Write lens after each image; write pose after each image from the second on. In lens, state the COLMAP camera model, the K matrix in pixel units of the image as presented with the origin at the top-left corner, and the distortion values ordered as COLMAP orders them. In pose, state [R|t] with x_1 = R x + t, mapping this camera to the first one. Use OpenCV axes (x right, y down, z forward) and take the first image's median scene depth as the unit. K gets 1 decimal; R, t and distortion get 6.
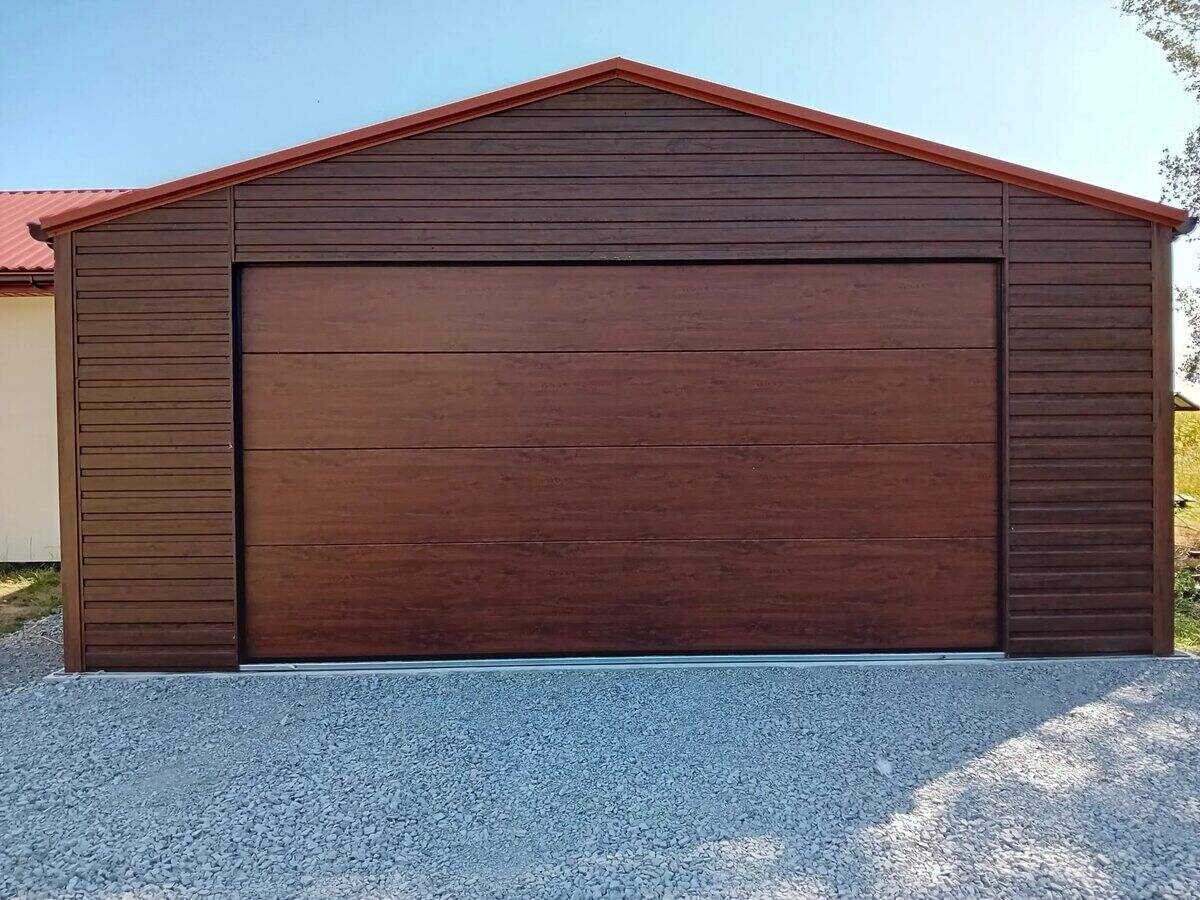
lens RADIAL K [[653.6, 0, 600.0], [0, 653.6, 414.3], [0, 0, 1]] dist [0.008539, -0.000494]
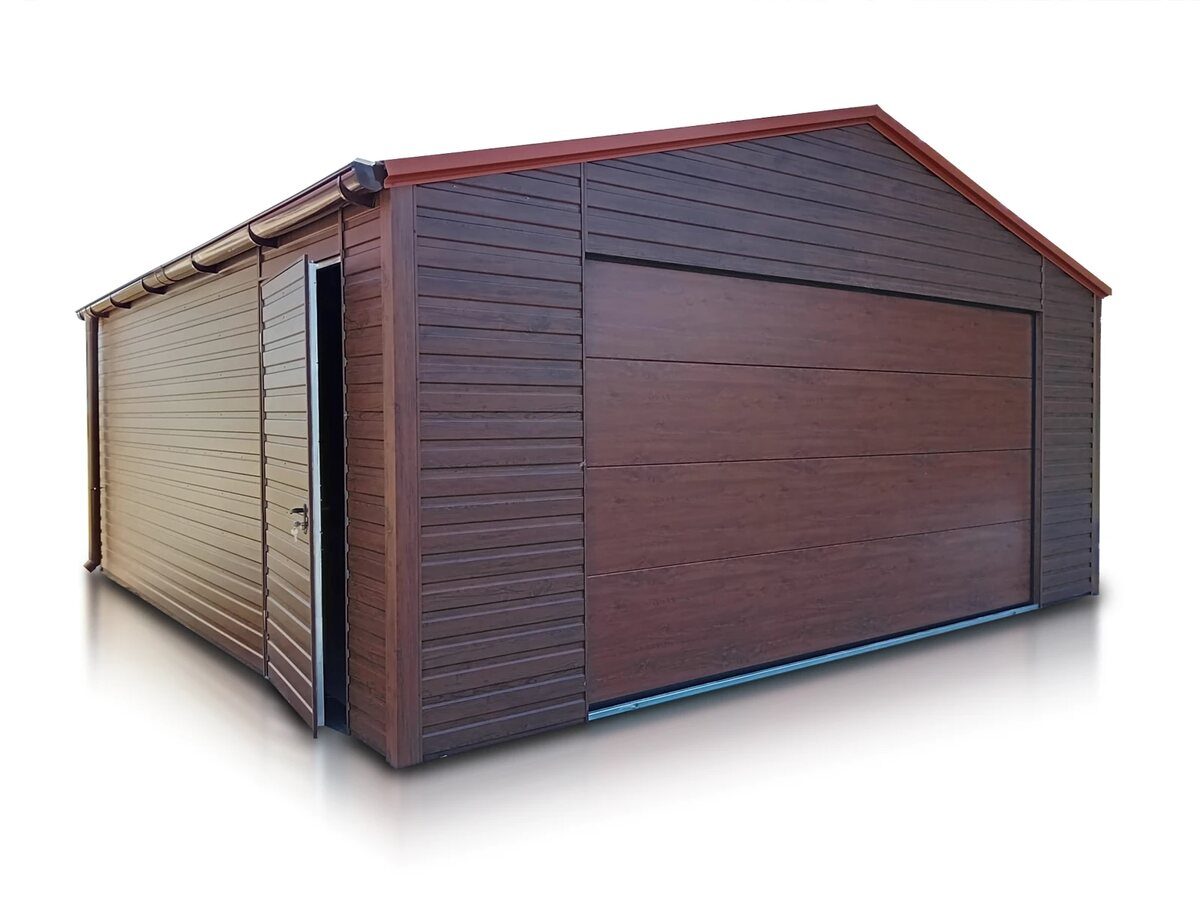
lens RADIAL K [[951.1, 0, 600.0], [0, 951.1, 450.0], [0, 0, 1]] dist [0.012660, -0.033444]
pose [[0.795498, -0.013120, 0.605814, -1.275915], [0.004424, 0.999865, 0.015846, 0.010982], [-0.605940, -0.009925, 0.795448, -0.013609]]
